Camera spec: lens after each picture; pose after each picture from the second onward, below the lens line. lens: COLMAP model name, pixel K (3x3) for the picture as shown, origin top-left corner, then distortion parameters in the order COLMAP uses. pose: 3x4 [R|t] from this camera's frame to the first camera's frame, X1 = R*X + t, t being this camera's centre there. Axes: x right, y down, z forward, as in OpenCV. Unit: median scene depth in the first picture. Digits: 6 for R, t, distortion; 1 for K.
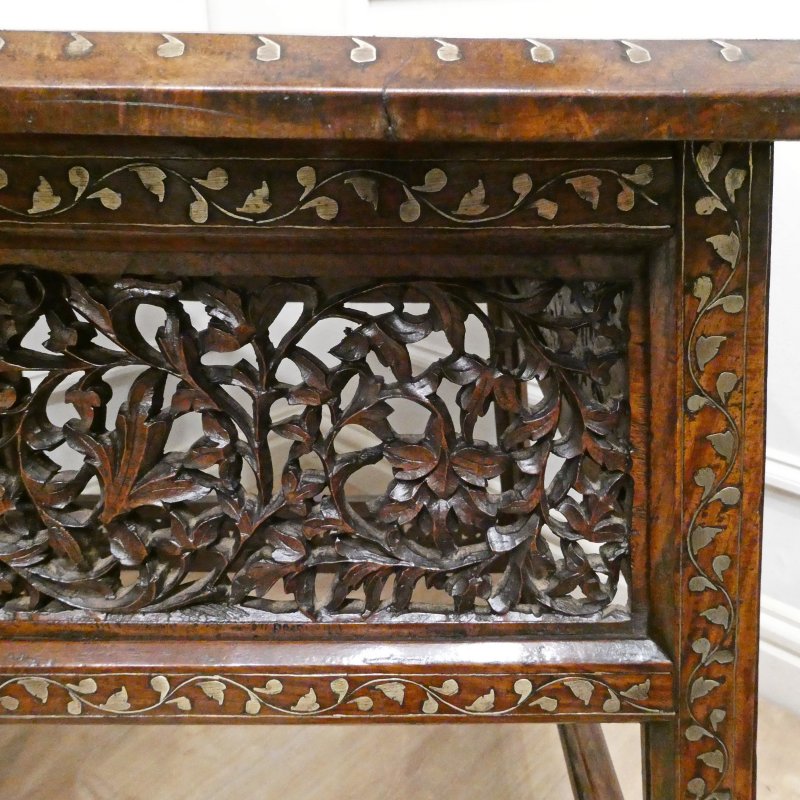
lens RADIAL K [[736.7, 0, 400.0], [0, 736.7, 400.0], [0, 0, 1]] dist [0.023615, 0.007519]
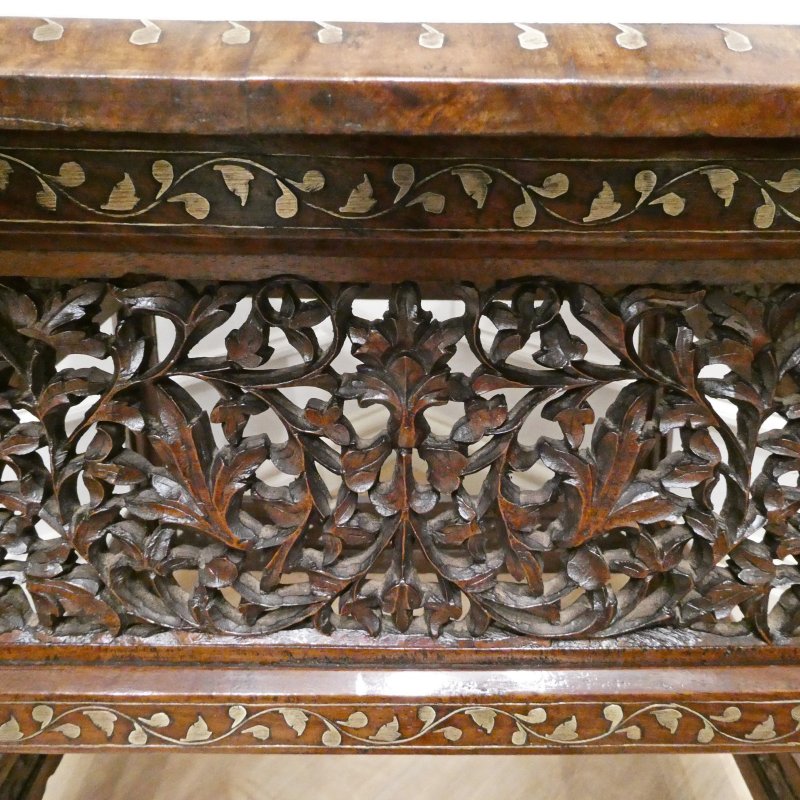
lens RADIAL K [[736.7, 0, 400.0], [0, 736.7, 400.0], [0, 0, 1]] dist [0.023615, 0.007519]
pose [[0.999673, -0.014365, 0.021178, -0.639402], [0.014026, 0.999773, 0.016066, -0.038915], [-0.021404, -0.015764, 0.999647, 0.063923]]
